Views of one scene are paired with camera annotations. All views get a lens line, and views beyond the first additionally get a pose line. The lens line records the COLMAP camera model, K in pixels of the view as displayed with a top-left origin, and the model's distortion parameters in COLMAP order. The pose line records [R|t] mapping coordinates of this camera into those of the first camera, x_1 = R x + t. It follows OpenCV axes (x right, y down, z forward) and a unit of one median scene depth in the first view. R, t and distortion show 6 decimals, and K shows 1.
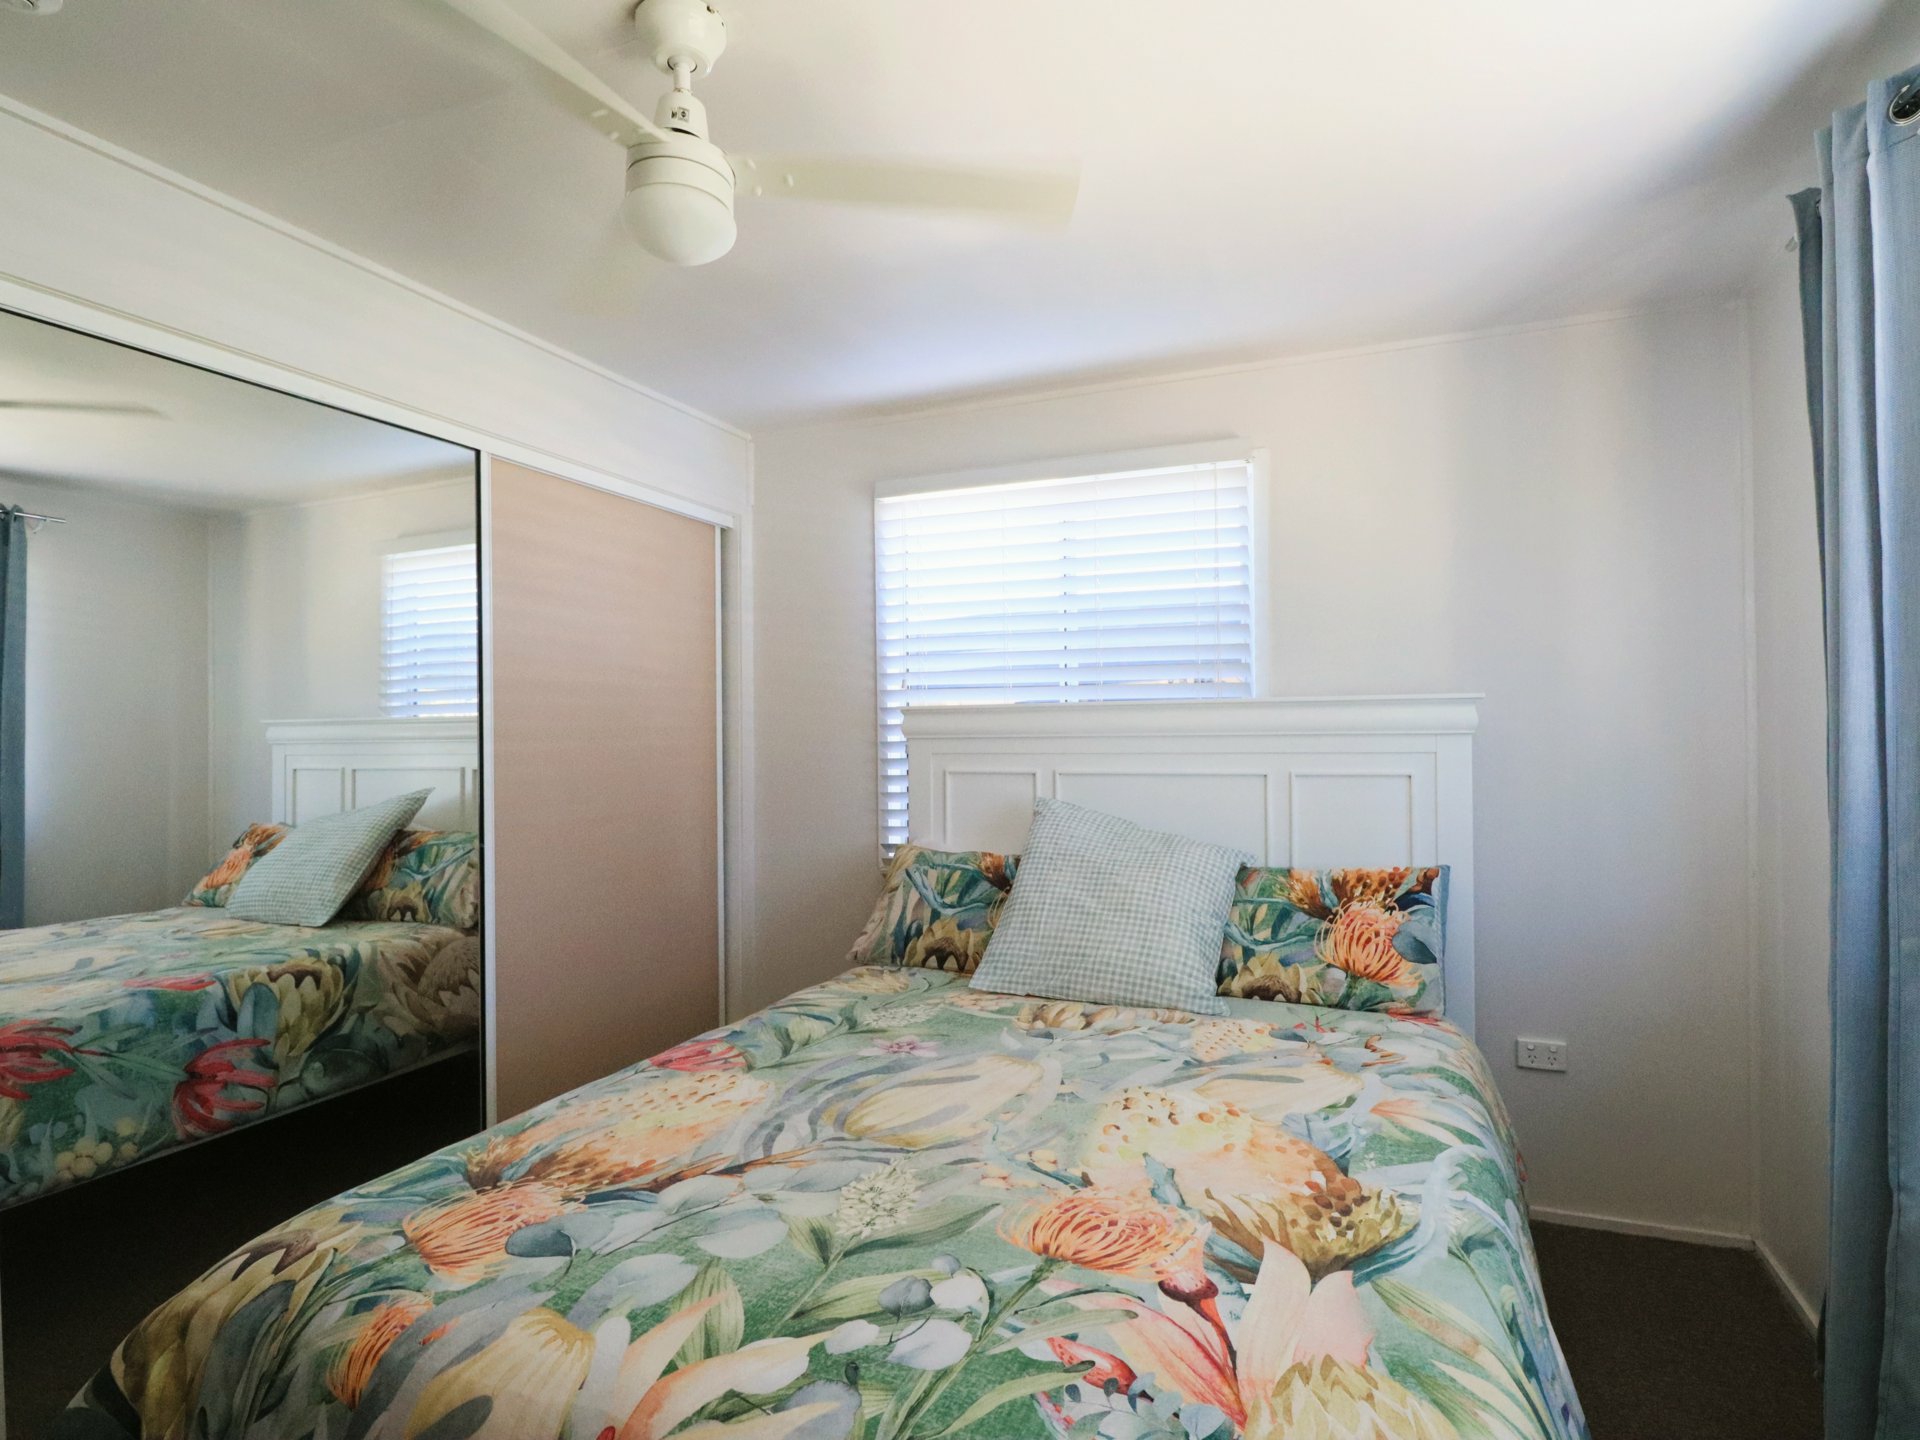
lens RADIAL K [[995.6, 0, 967.4], [0, 995.6, 723.8], [0, 0, 1]] dist [-0.003297, -0.008962]
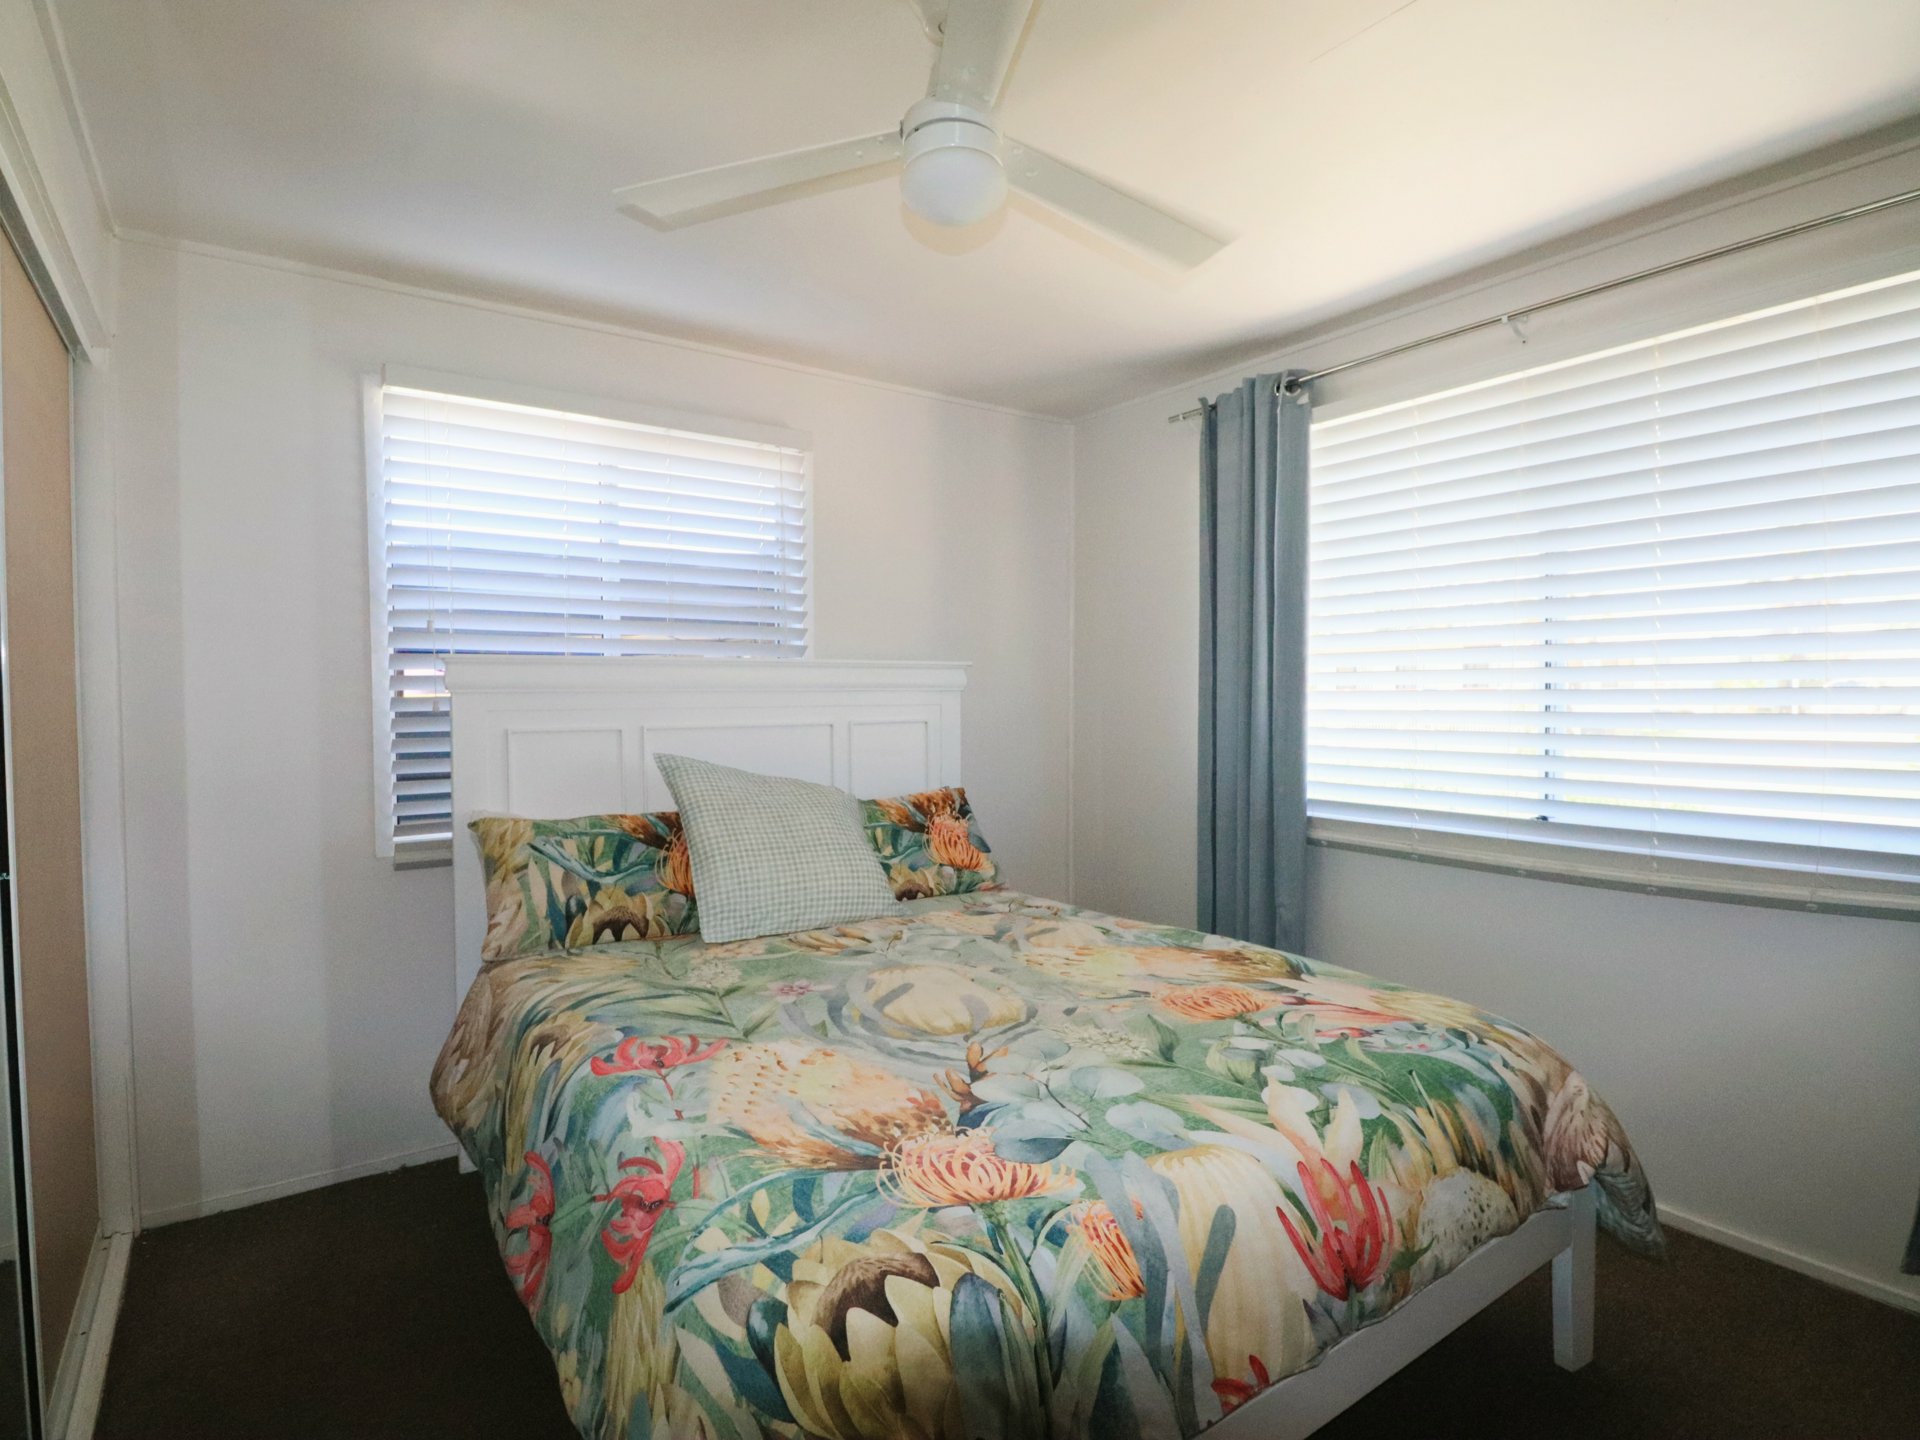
lens RADIAL K [[995.6, 0, 992.7], [0, 995.6, 720.1], [0, 0, 1]] dist [-0.003297, -0.008962]
pose [[0.521504, -0.017613, 0.853067, -1.096069], [-0.008599, 0.999628, 0.025896, 0.024593], [-0.853205, -0.020840, 0.521159, 0.391881]]
